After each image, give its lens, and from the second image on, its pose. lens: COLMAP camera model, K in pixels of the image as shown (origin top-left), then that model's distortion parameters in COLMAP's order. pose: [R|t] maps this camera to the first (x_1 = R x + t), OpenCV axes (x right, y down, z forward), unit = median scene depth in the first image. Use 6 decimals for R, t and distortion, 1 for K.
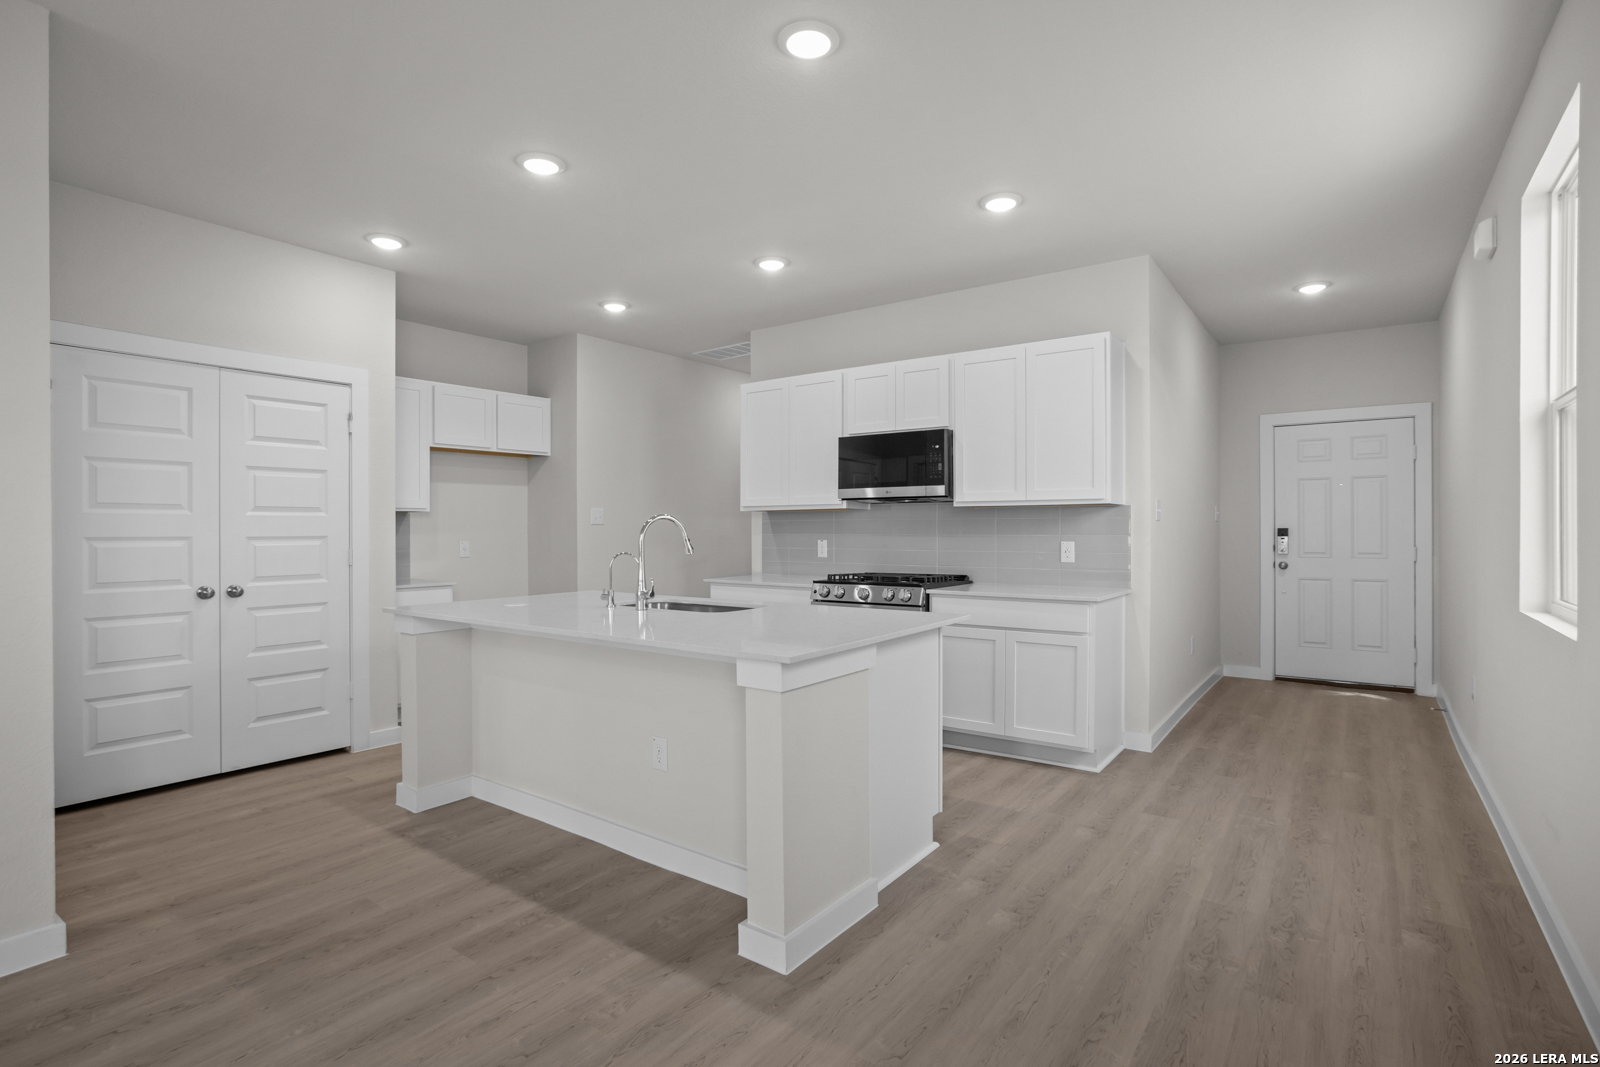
lens RADIAL K [[777.5, 0, 809.5], [0, 777.5, 529.9], [0, 0, 1]] dist [-0.042831, 0.018248]
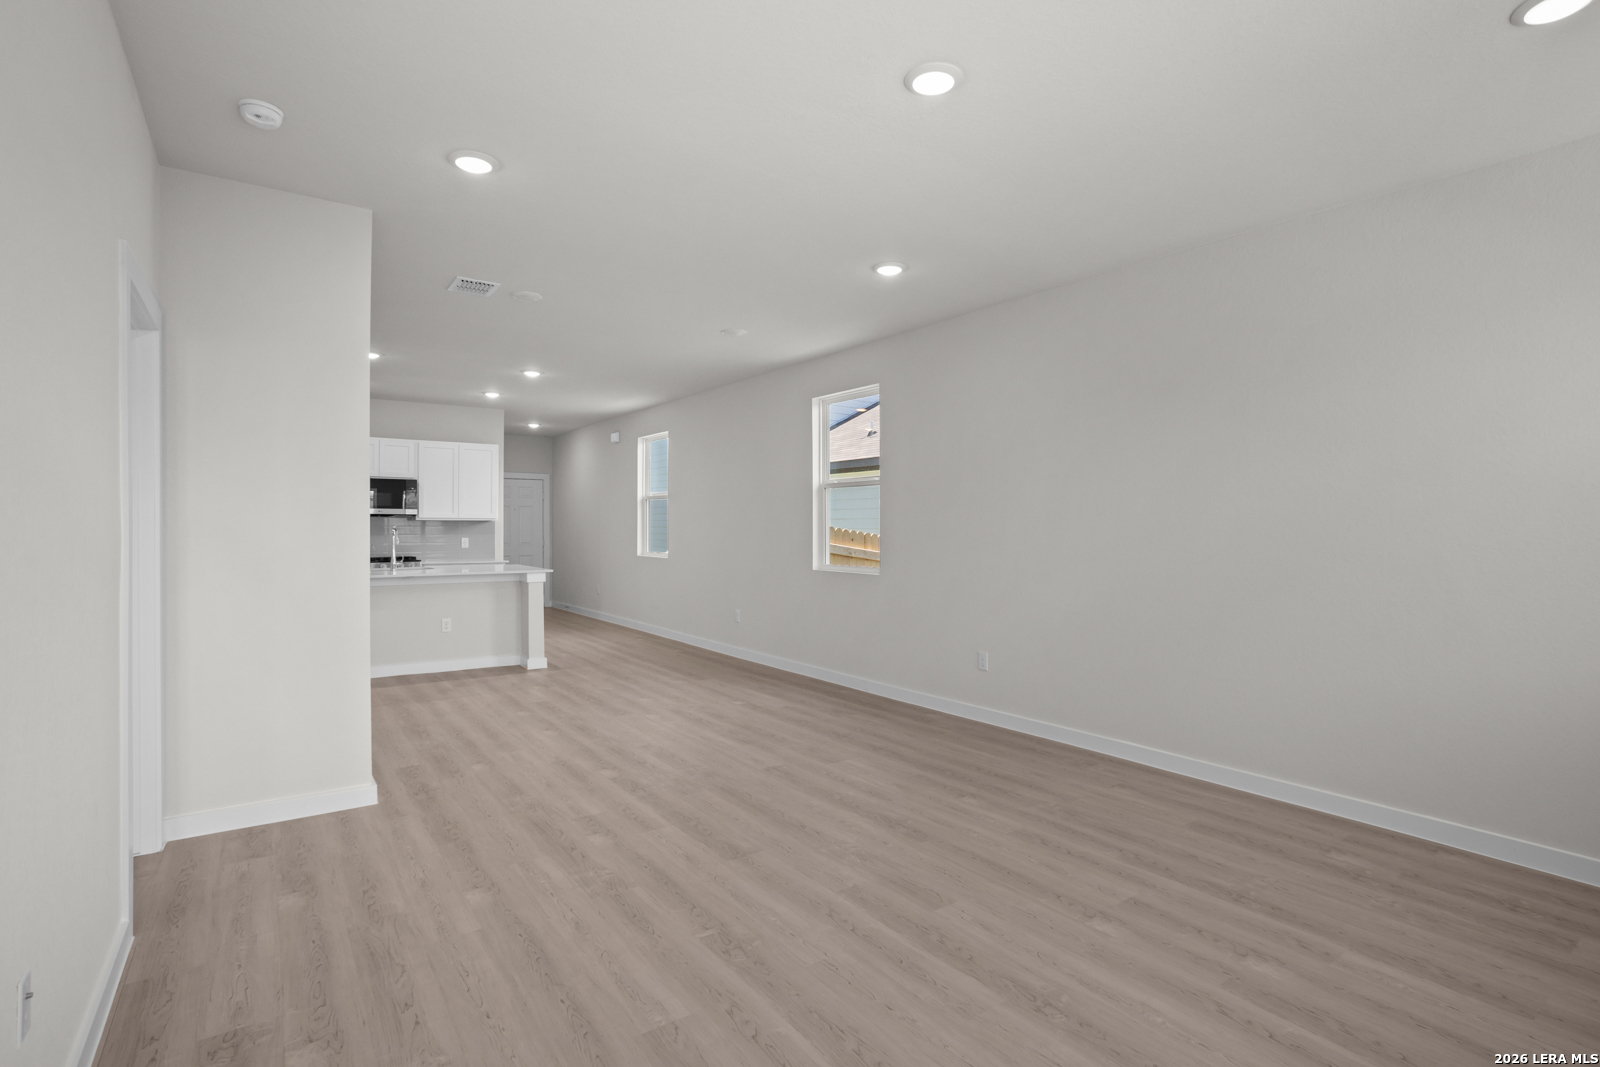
lens RADIAL K [[777.5, 0, 820.6], [0, 777.5, 517.5], [0, 0, 1]] dist [-0.042831, 0.018248]
pose [[0.298389, 0.015772, 0.954314, -1.360140], [-0.000215, 0.999865, -0.016457, -0.005297], [-0.954444, 0.004706, 0.298352, -0.532453]]
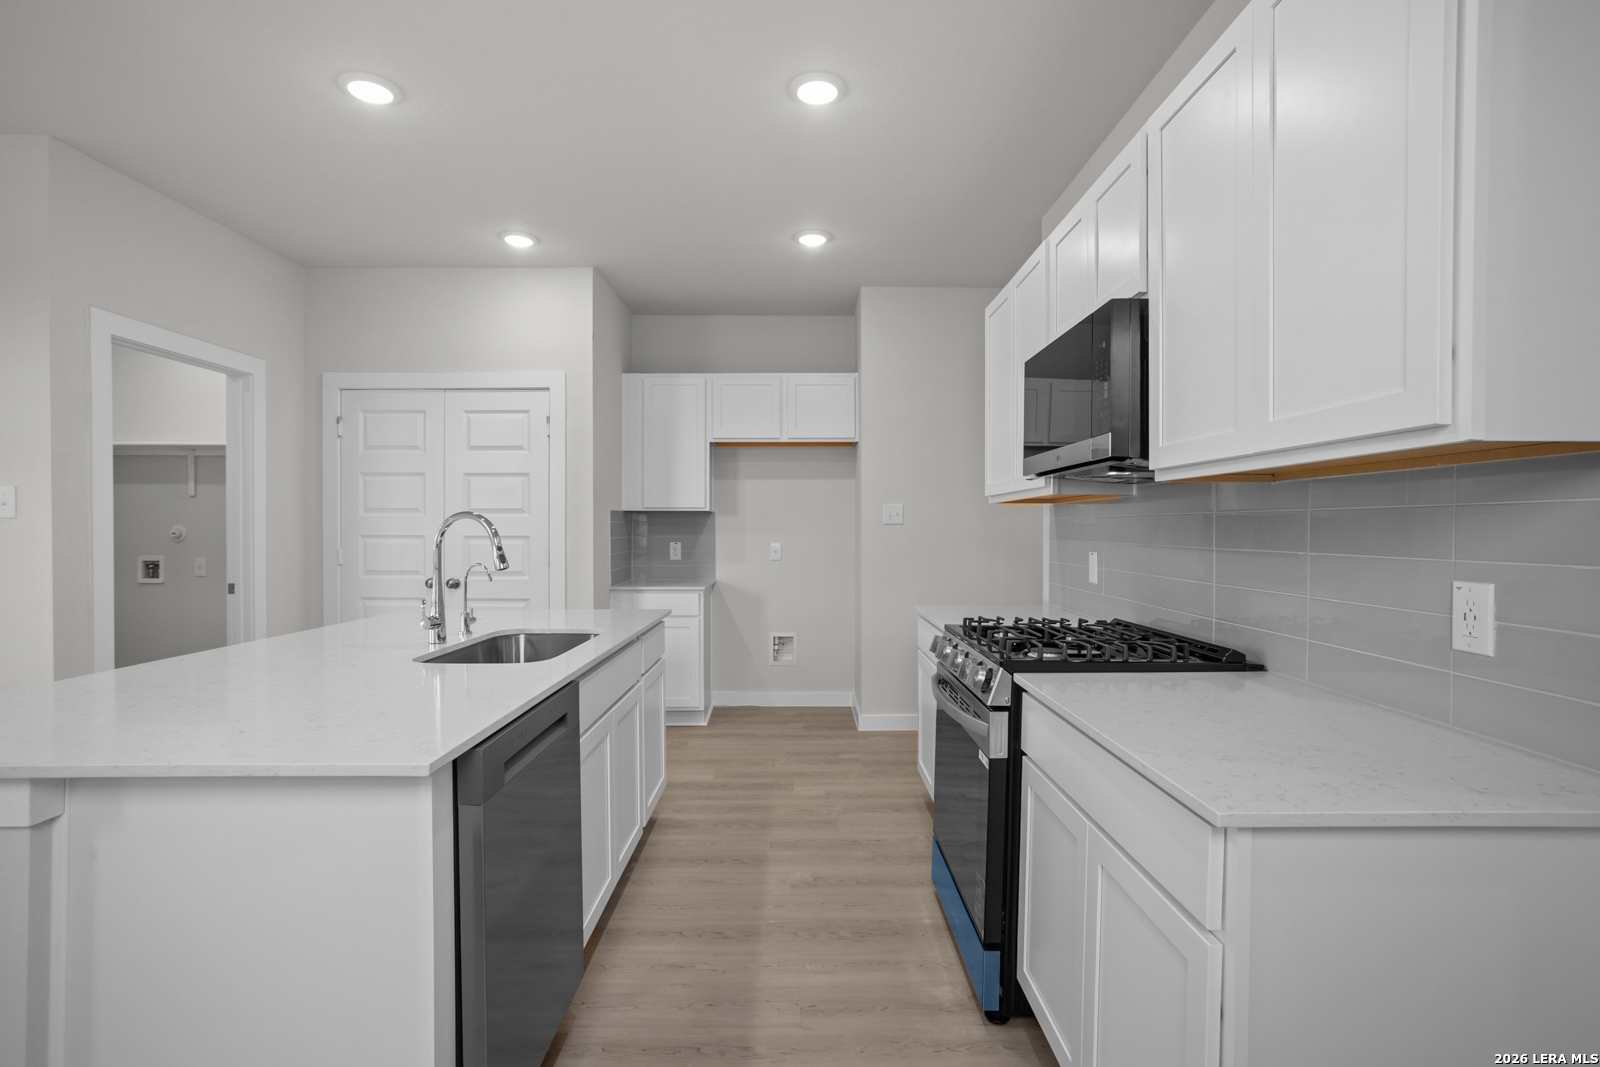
lens RADIAL K [[777.5, 0, 810.3], [0, 777.5, 534.9], [0, 0, 1]] dist [-0.042831, 0.018248]
pose [[0.593454, 0.010085, -0.804805, 0.416018], [-0.003820, 0.999946, 0.009713, -0.004611], [0.804859, -0.002690, 0.593460, 0.624322]]
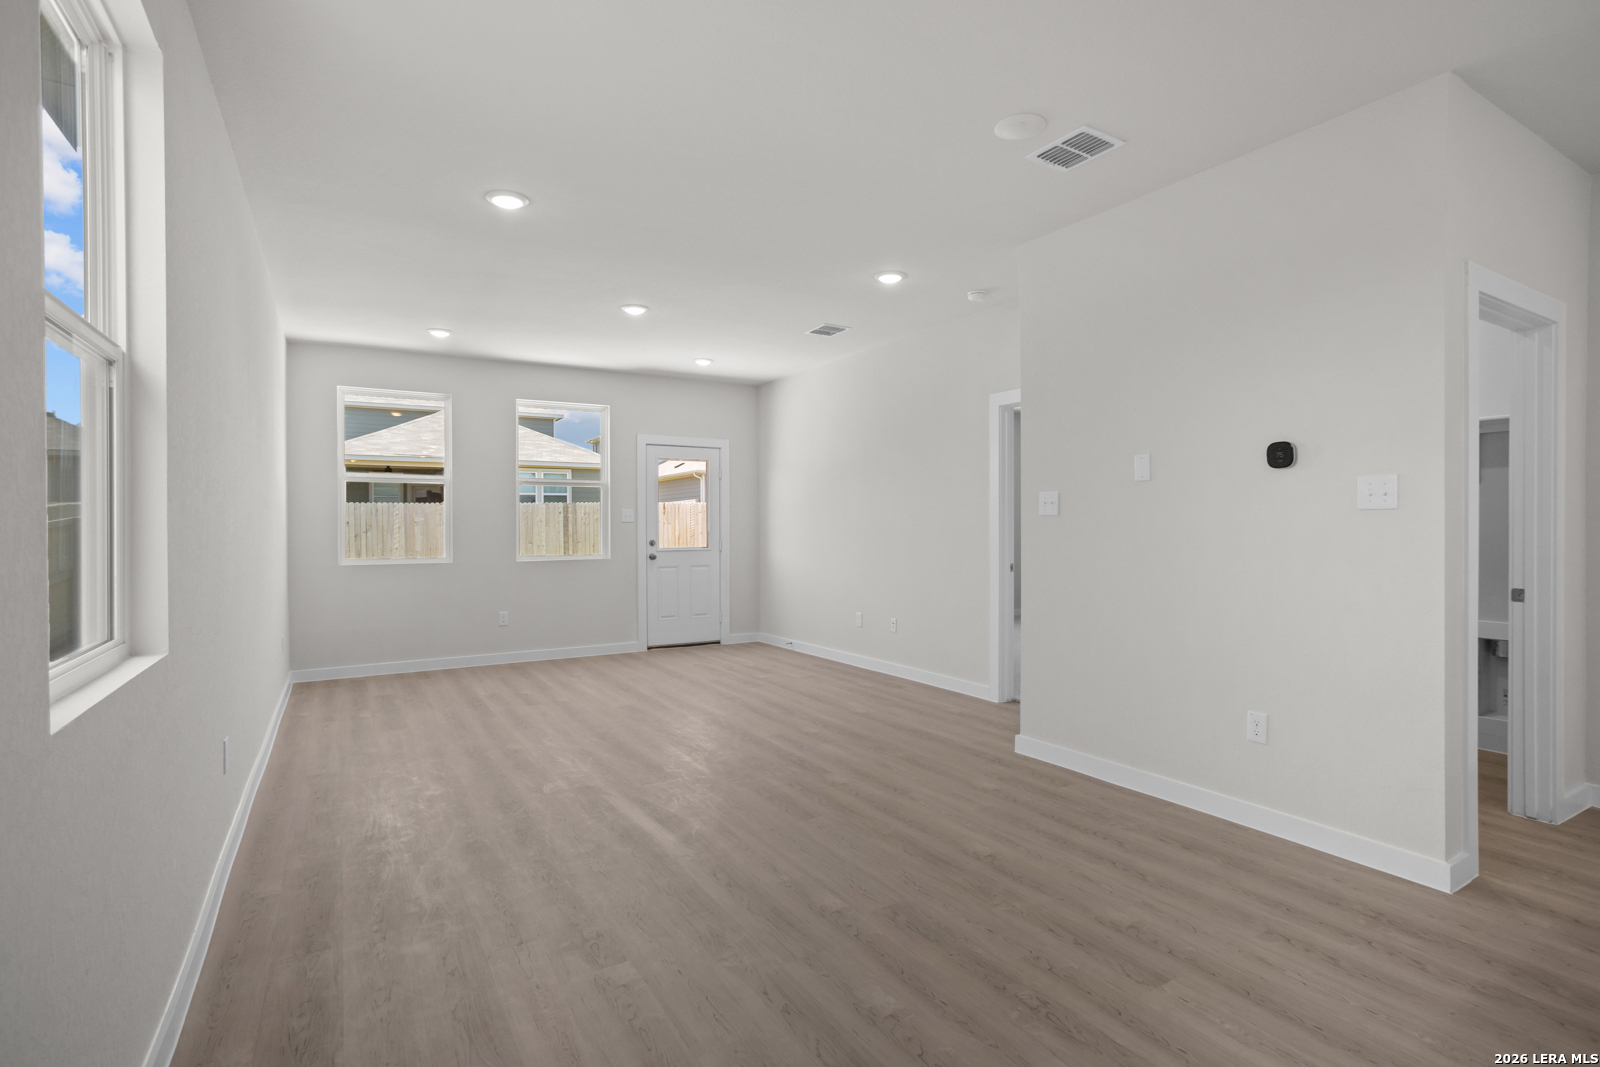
lens RADIAL K [[777.5, 0, 805.8], [0, 777.5, 526.9], [0, 0, 1]] dist [-0.042831, 0.018248]
pose [[-0.390100, 0.005753, -0.920755, 0.221373], [0.003627, 0.999982, 0.004712, -0.000660], [0.920765, -0.001502, -0.390114, 0.273077]]
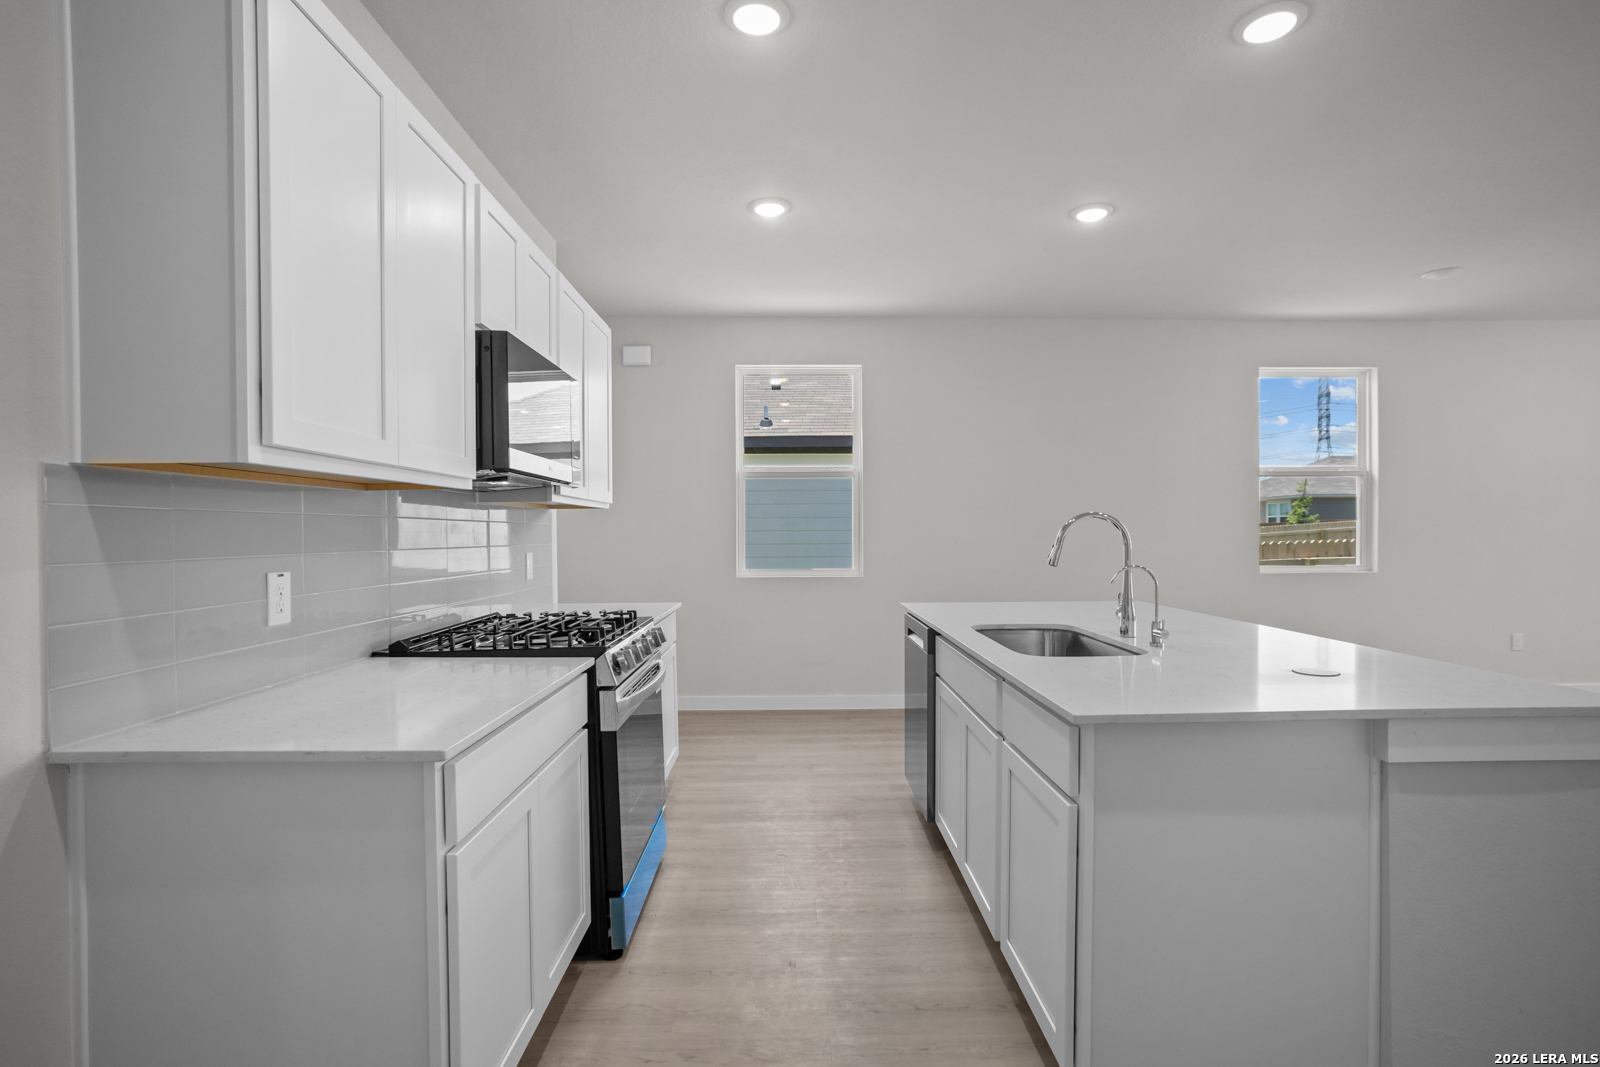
lens RADIAL K [[777.5, 0, 812.7], [0, 777.5, 535.8], [0, 0, 1]] dist [-0.042831, 0.018248]
pose [[-0.595904, 0.000189, 0.803055, -0.467566], [0.009300, 0.999935, 0.006666, -0.003641], [-0.803001, 0.011441, -0.595867, 1.243085]]
